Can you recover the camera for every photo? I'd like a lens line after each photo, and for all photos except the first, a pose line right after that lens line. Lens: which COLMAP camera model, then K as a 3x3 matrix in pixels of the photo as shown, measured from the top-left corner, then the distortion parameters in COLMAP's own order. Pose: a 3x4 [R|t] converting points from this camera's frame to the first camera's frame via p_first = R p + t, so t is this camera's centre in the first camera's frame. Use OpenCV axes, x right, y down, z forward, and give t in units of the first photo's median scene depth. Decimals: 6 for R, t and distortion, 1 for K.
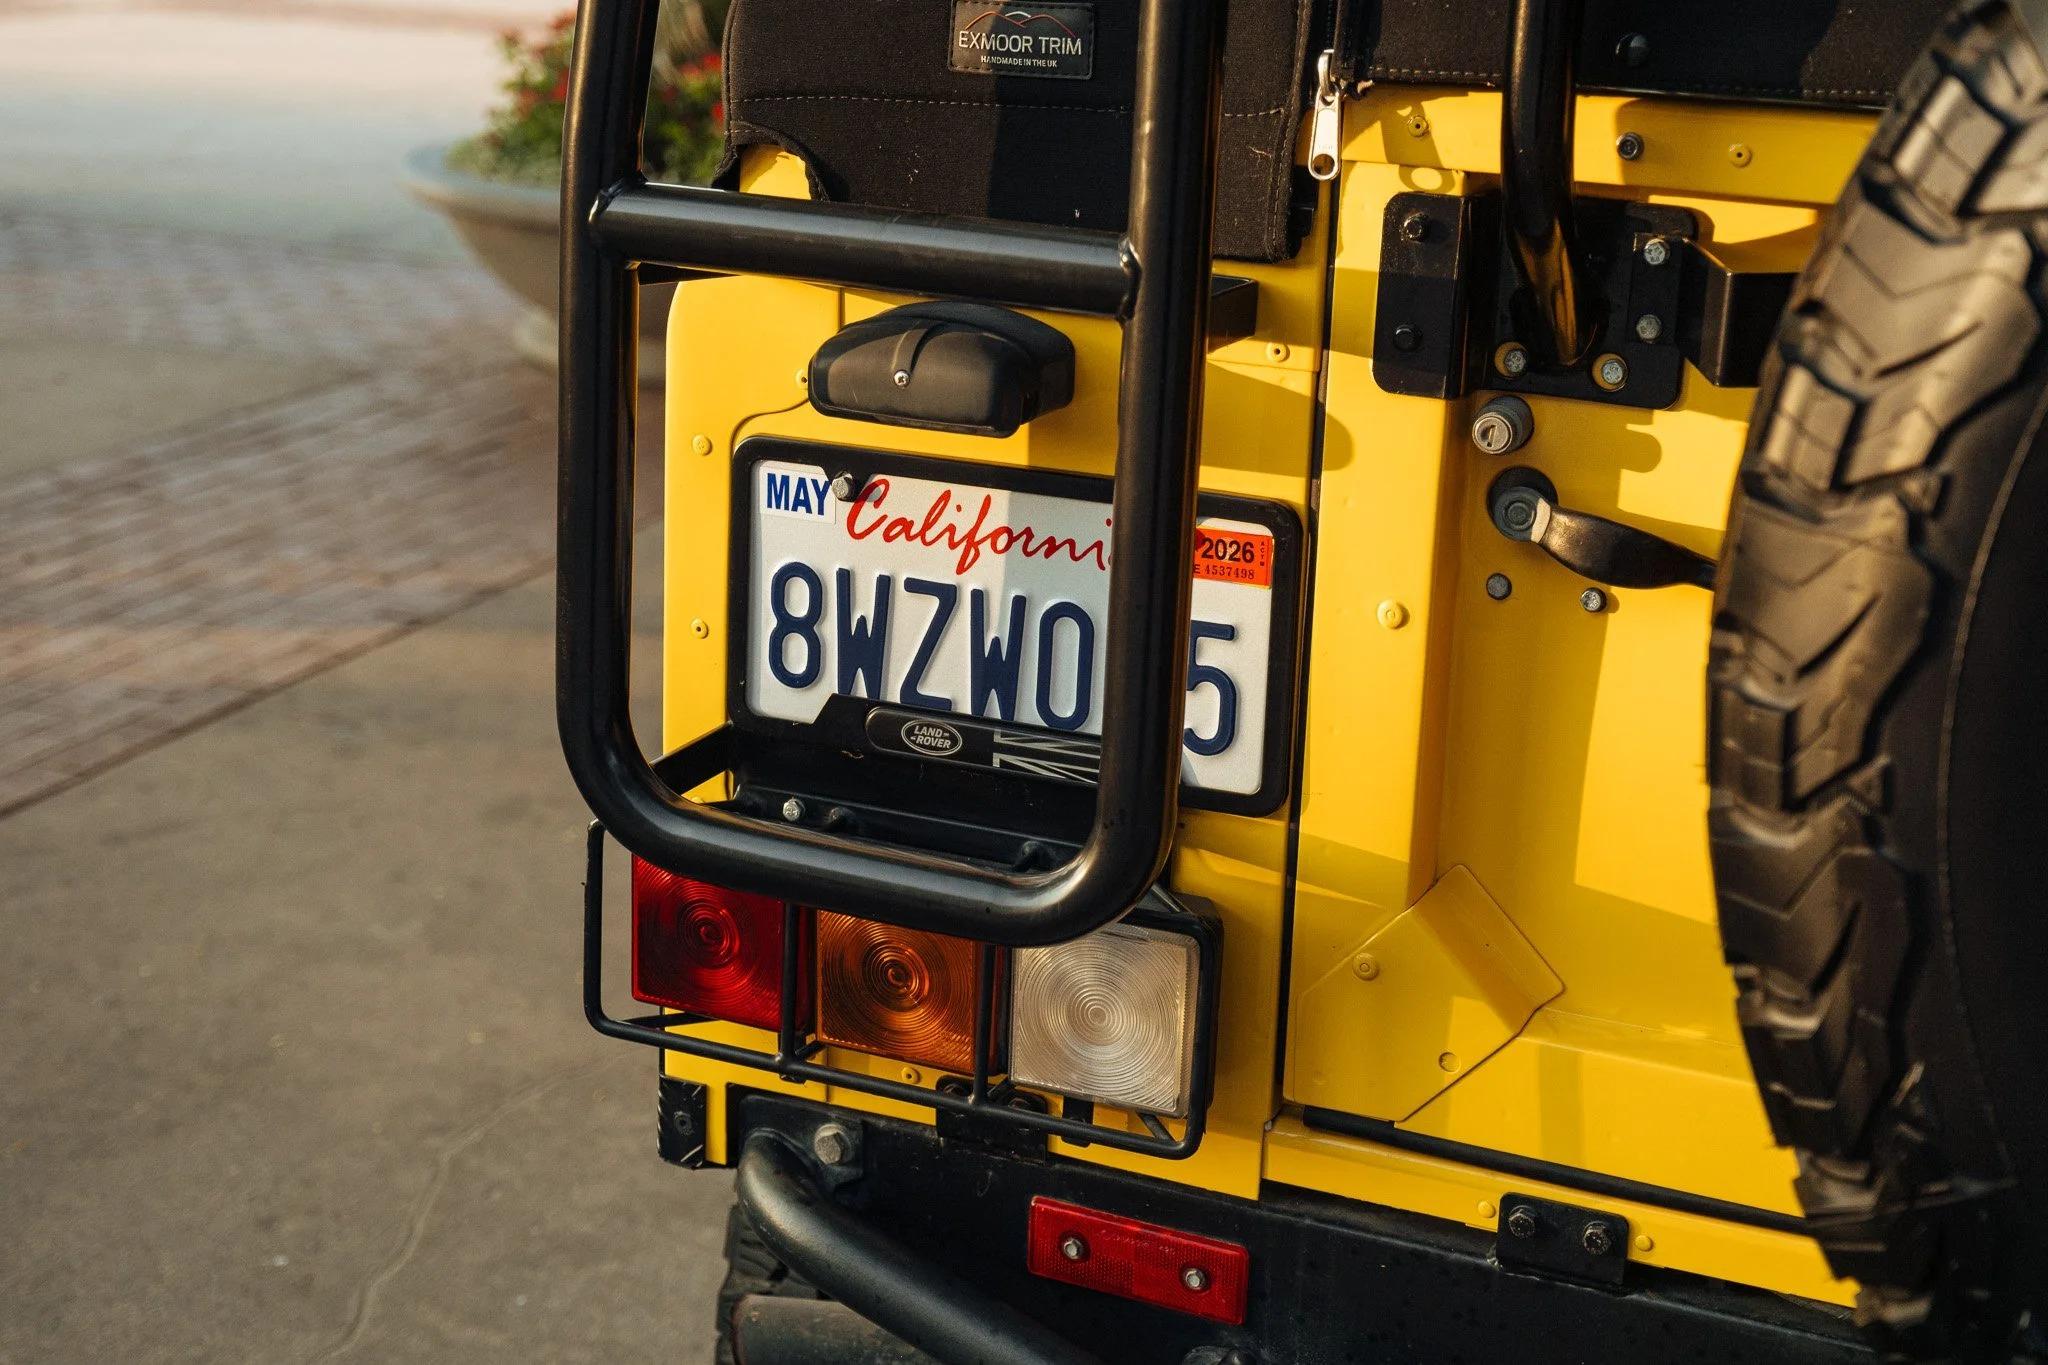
lens RADIAL K [[2850.6, 0, 965.8], [0, 2850.6, 608.4], [0, 0, 1]] dist [-0.011078, -0.059605]
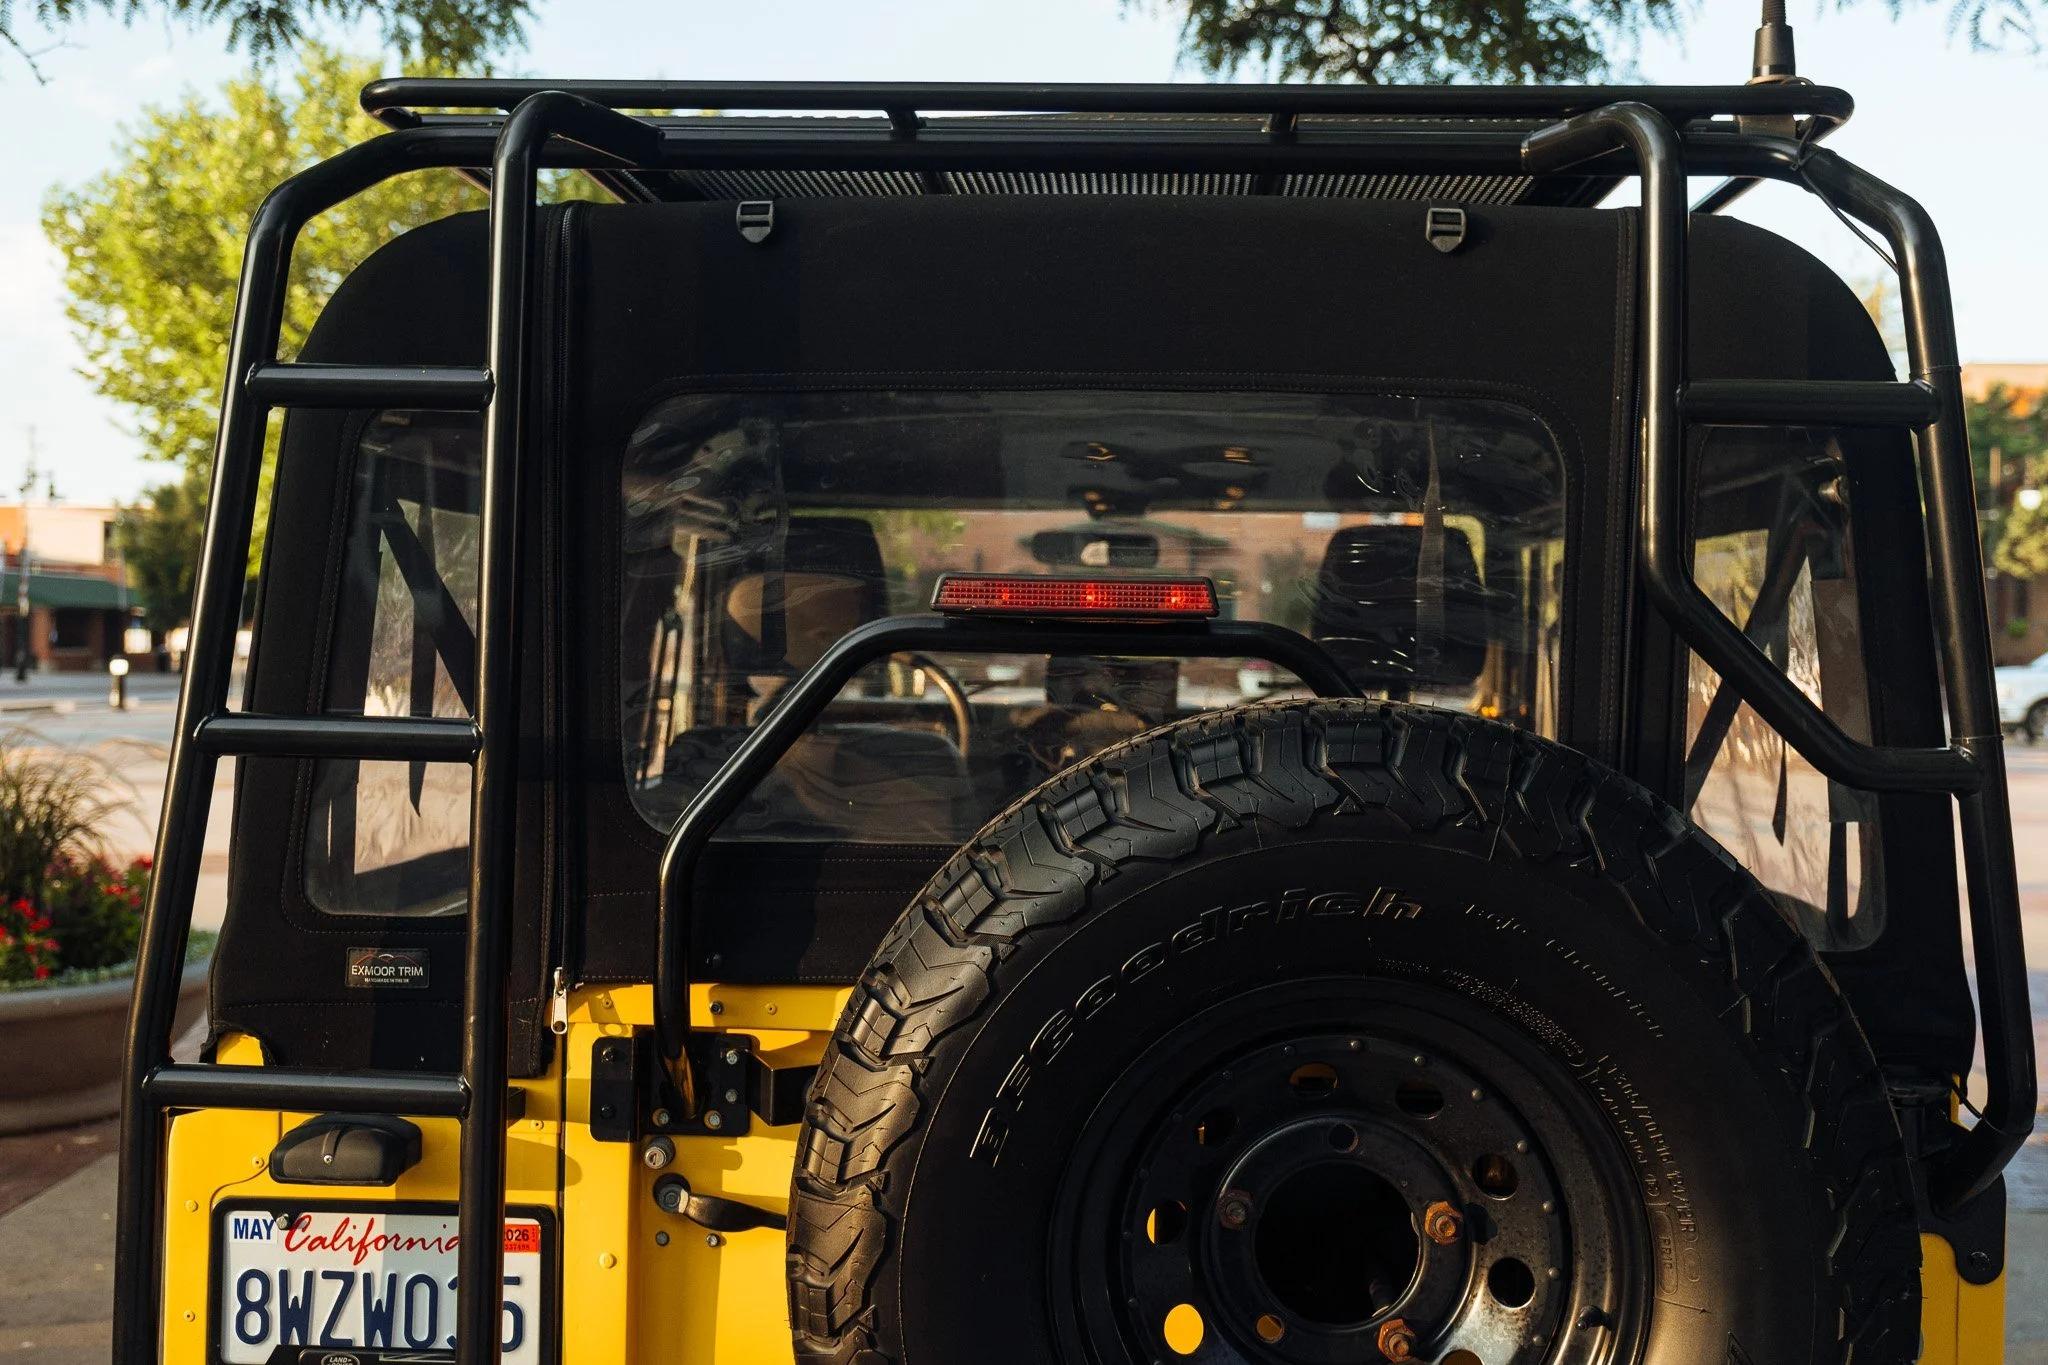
lens RADIAL K [[3434.5, 0, 1019.0], [0, 3434.5, 617.3], [0, 0, 1]] dist [0.019431, 0.095481]
pose [[0.924915, -0.044305, 0.377583, -0.436969], [0.106277, 0.983721, -0.144906, -0.058055], [-0.365016, 0.174154, 0.914567, -1.235974]]
